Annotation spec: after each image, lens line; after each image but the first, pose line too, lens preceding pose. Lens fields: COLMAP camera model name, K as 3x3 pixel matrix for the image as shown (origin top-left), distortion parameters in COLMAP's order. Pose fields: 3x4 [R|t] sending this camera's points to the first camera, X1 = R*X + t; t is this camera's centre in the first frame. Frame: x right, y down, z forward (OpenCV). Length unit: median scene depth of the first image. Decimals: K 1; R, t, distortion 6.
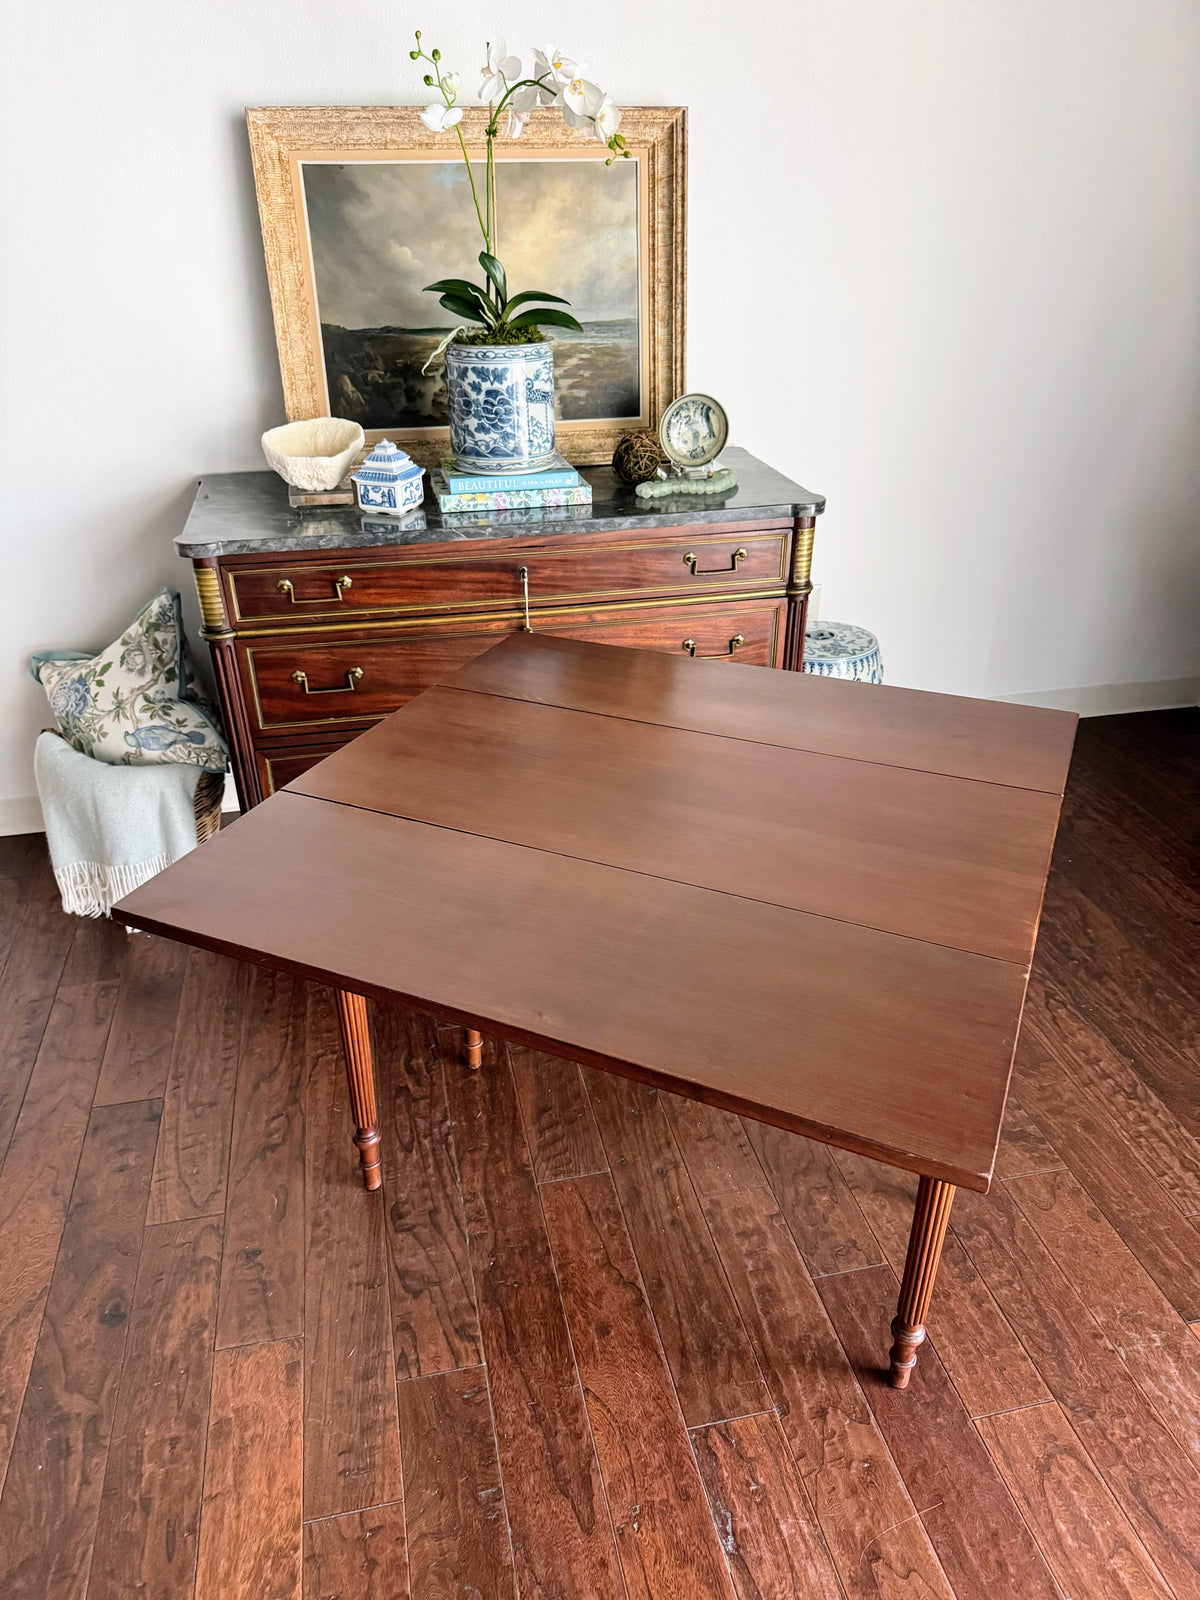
lens RADIAL K [[1164.4, 0, 615.6], [0, 1164.4, 813.4], [0, 0, 1]] dist [0.009717, -0.028891]
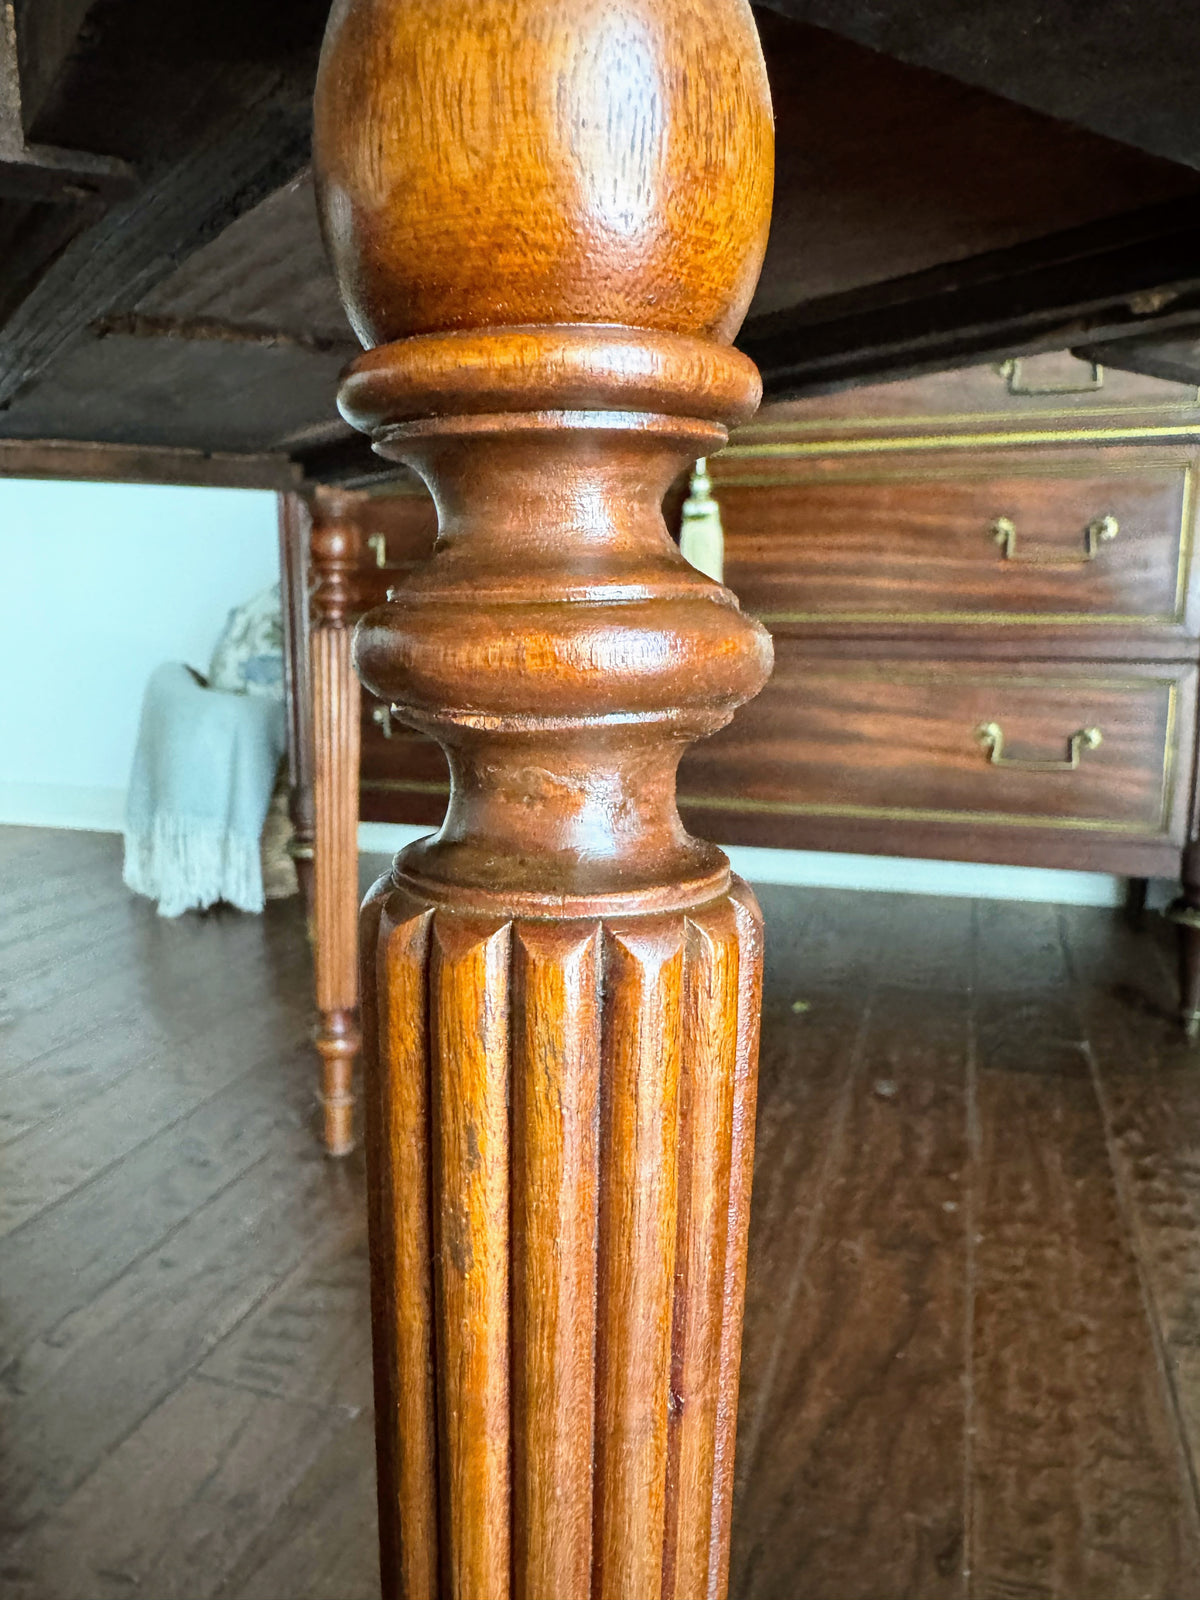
lens RADIAL K [[1164.4, 0, 599.6], [0, 1164.4, 787.3], [0, 0, 1]] dist [0.009717, -0.028891]
pose [[0.854352, 0.087981, -0.512193, 0.217285], [-0.256885, 0.928238, -0.269045, 0.178688], [0.451766, 0.361433, 0.815643, 0.585914]]
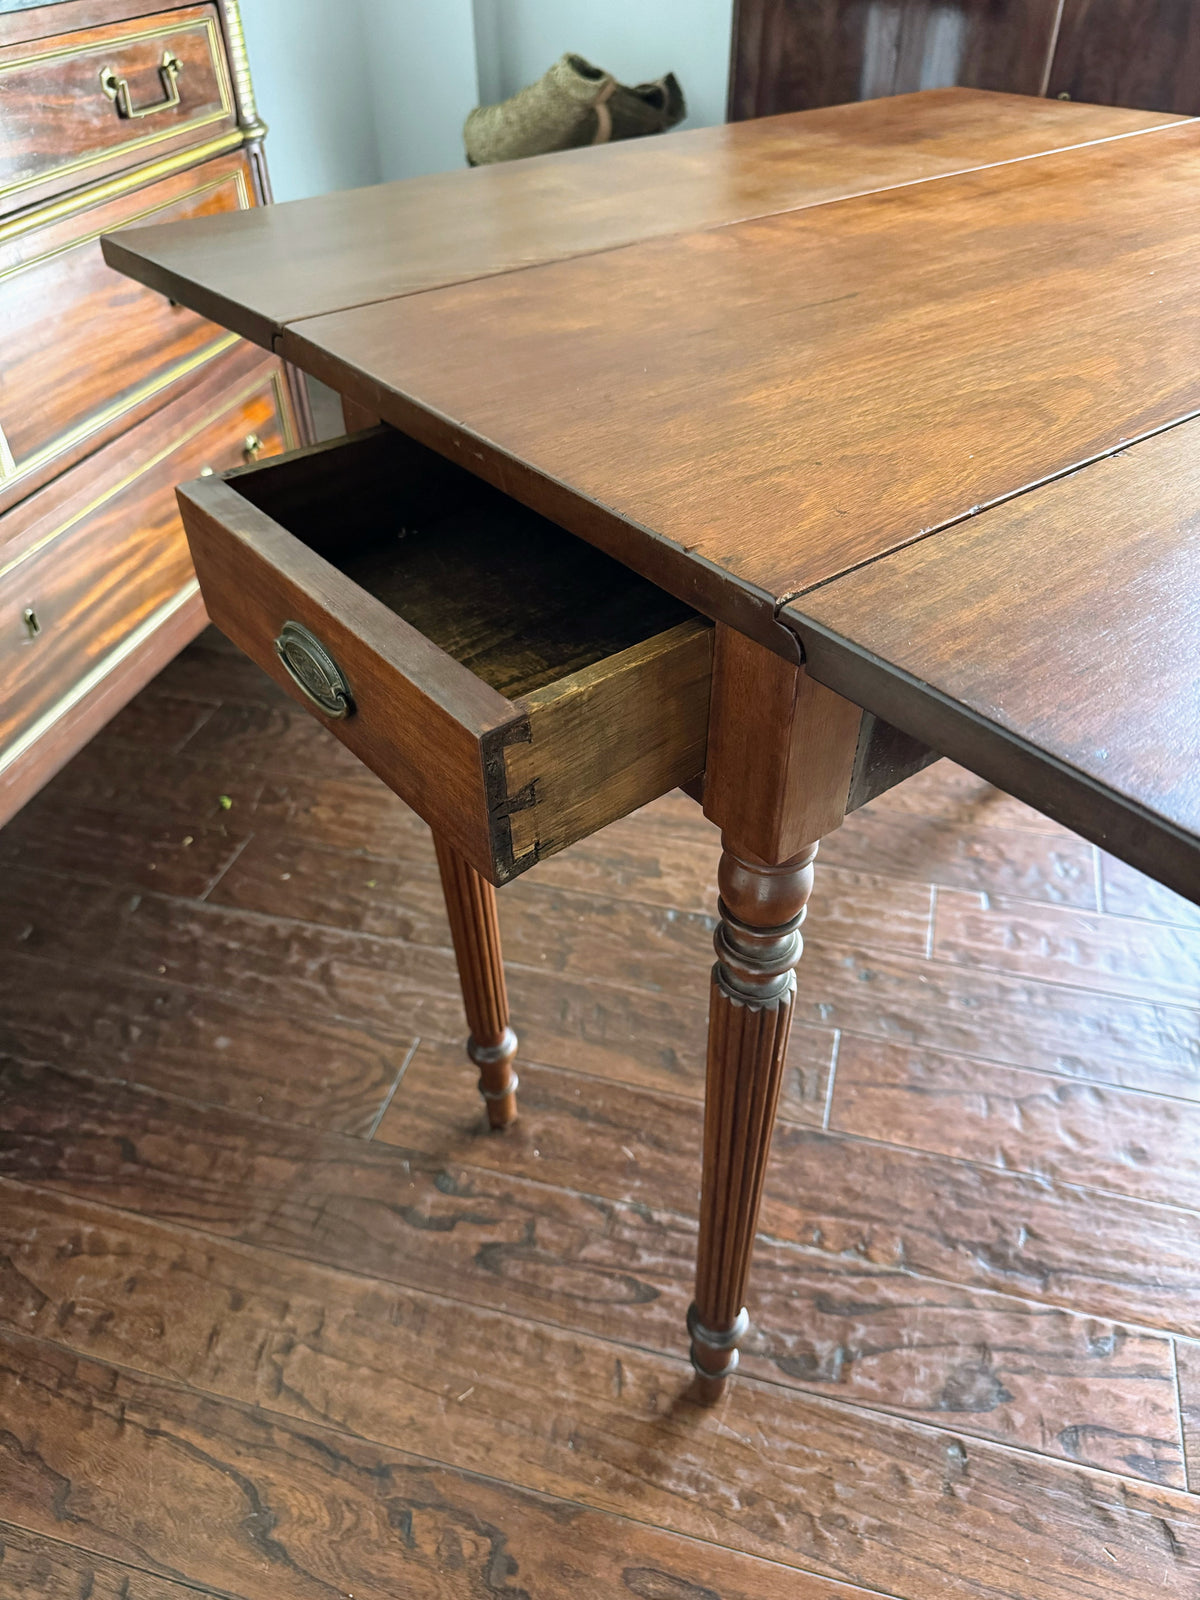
lens RADIAL K [[1164.4, 0, 628.8], [0, 1164.4, 802.5], [0, 0, 1]] dist [0.009717, -0.028891]
pose [[0.457242, -0.569482, 0.683096, -0.370601], [0.439146, 0.812495, 0.383409, -0.071794], [-0.773357, 0.124669, 0.621592, 0.617346]]
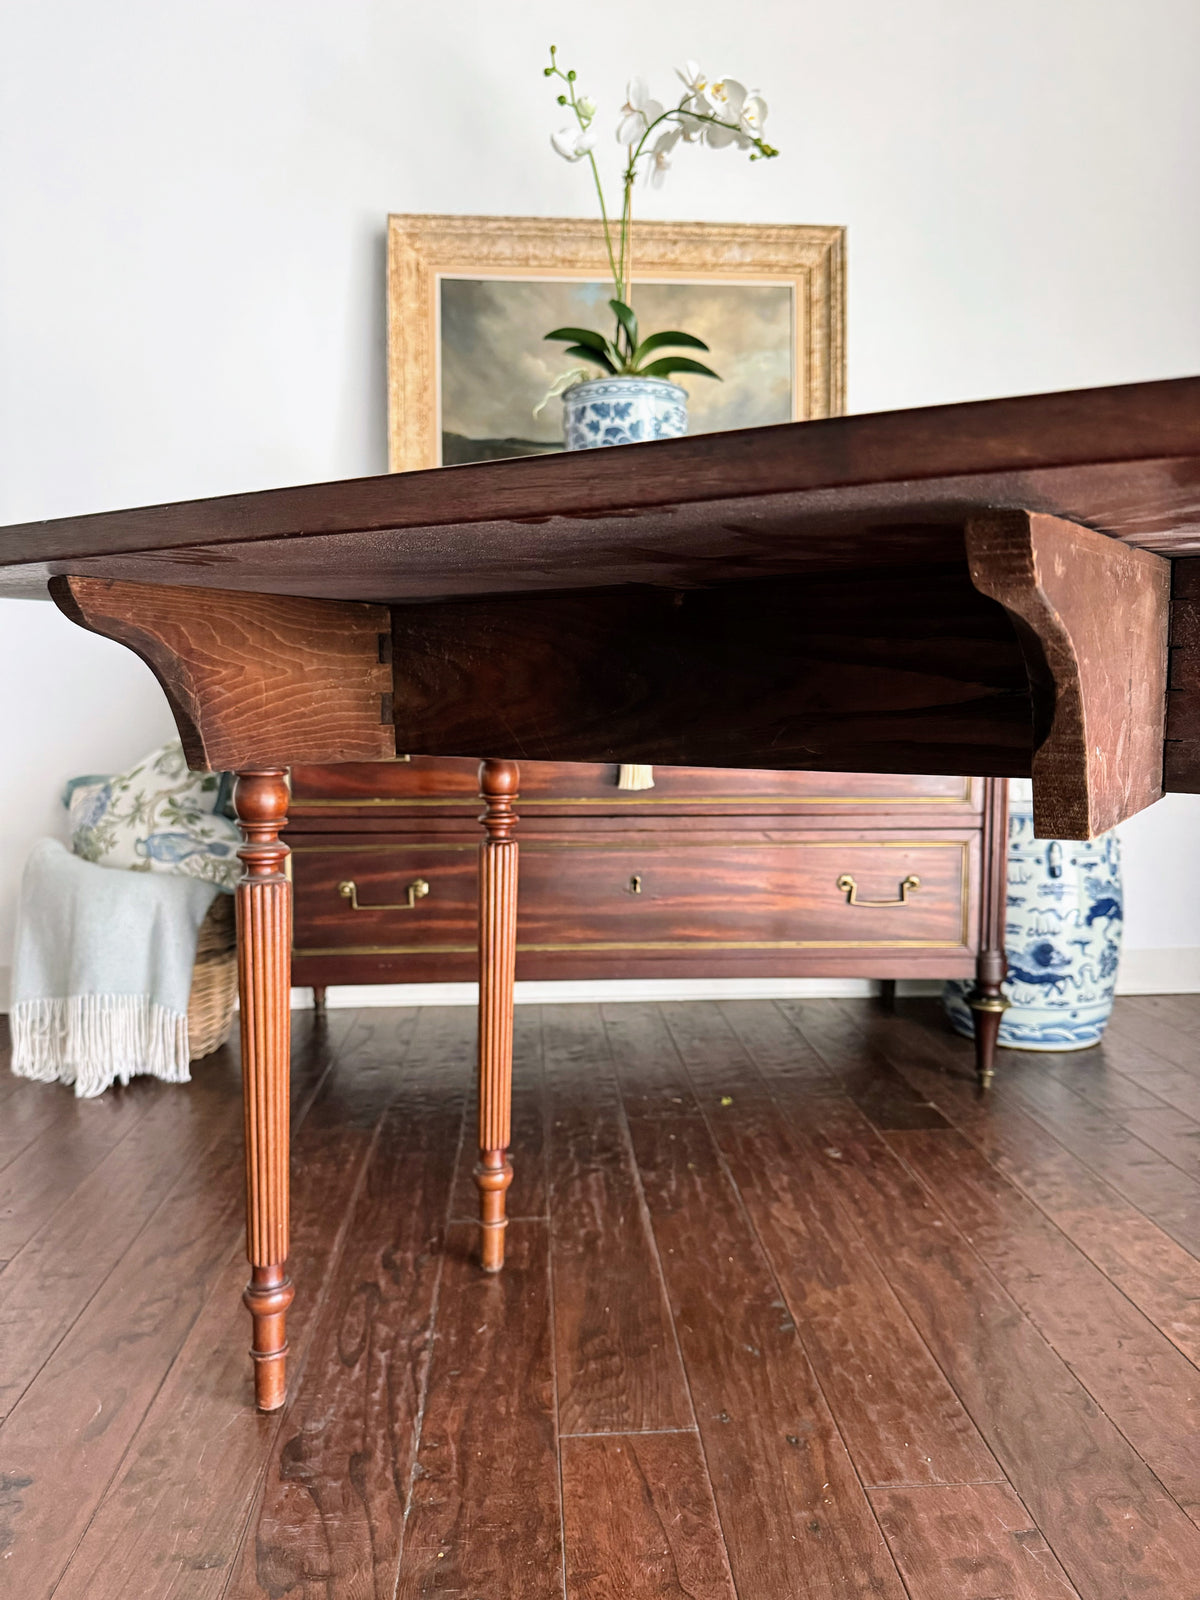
lens RADIAL K [[1164.4, 0, 602.9], [0, 1164.4, 799.5], [0, 0, 1]] dist [0.009717, -0.028891]
pose [[0.987238, 0.019337, -0.158074, 0.027868], [-0.083144, 0.909166, -0.408050, 0.239585], [0.135826, 0.415986, 0.899170, 0.356131]]
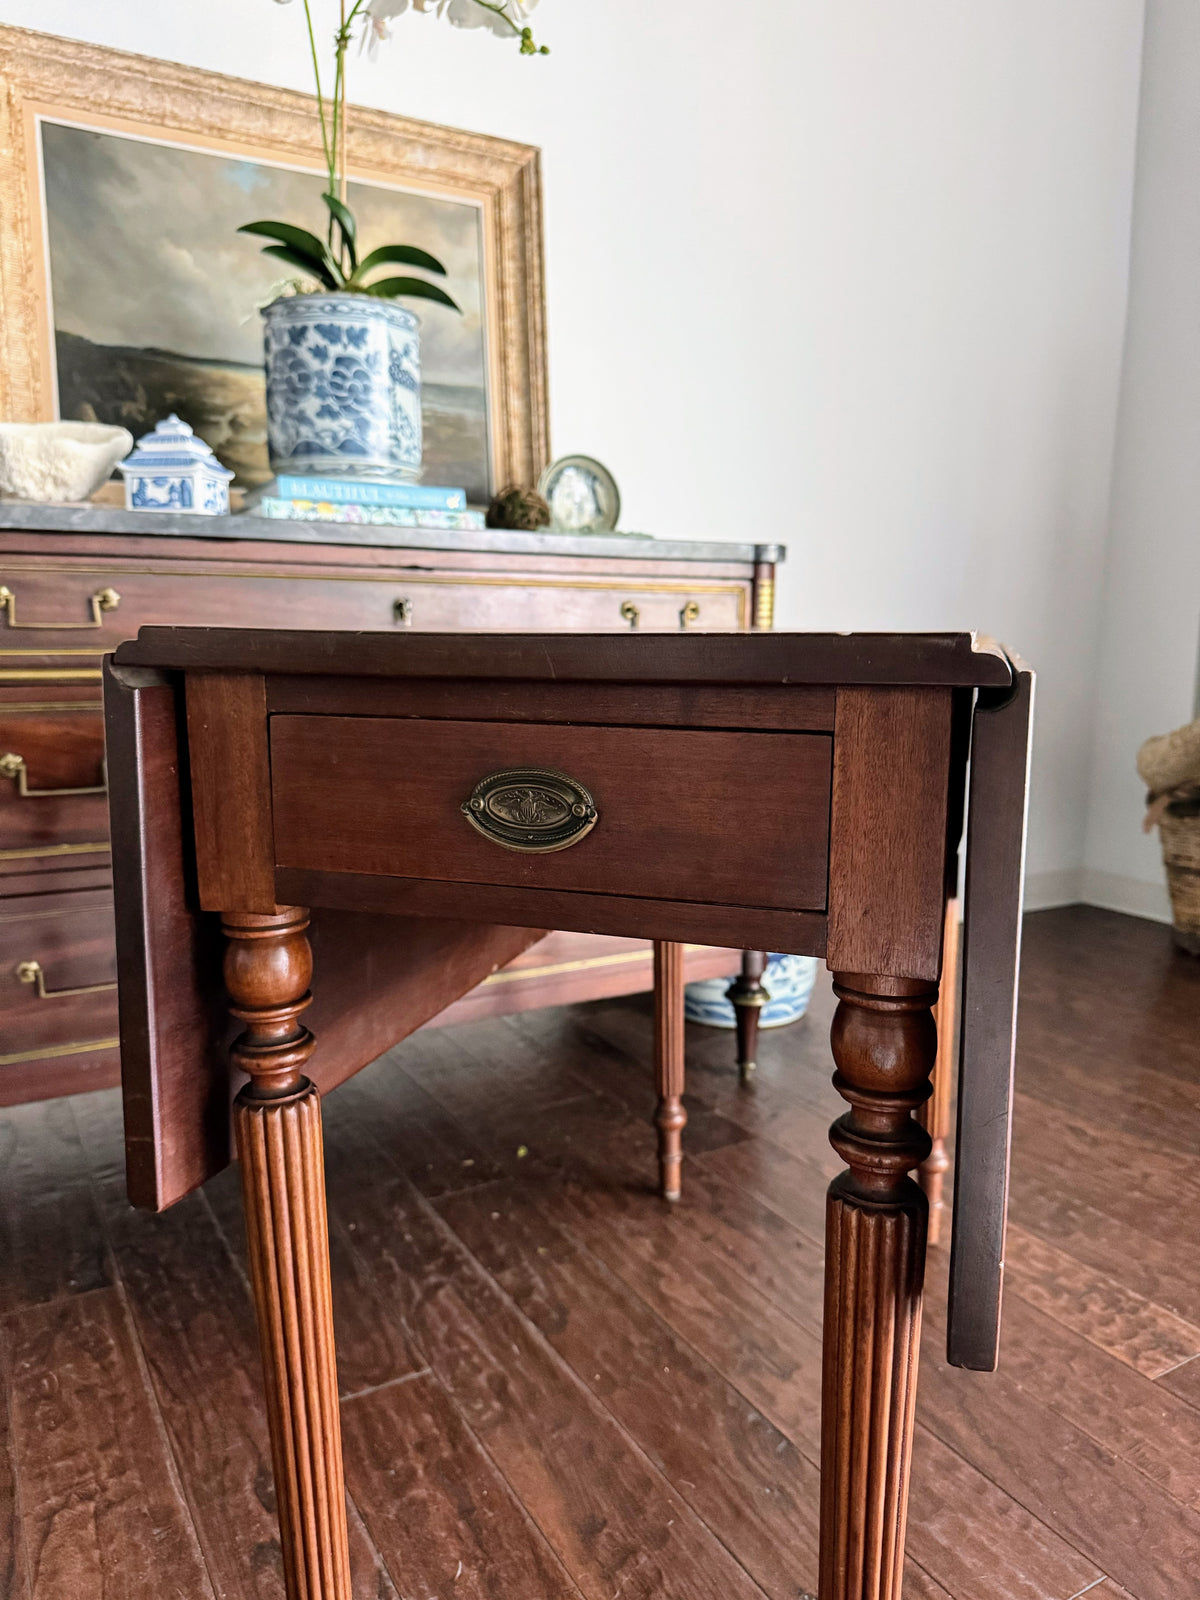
lens RADIAL K [[1164.4, 0, 609.5], [0, 1164.4, 795.2], [0, 0, 1]] dist [0.009717, -0.028891]
pose [[0.953175, -0.032601, 0.300658, -0.177410], [0.138761, 0.930490, -0.339018, 0.134394], [-0.268707, 0.364863, 0.891443, 0.453929]]
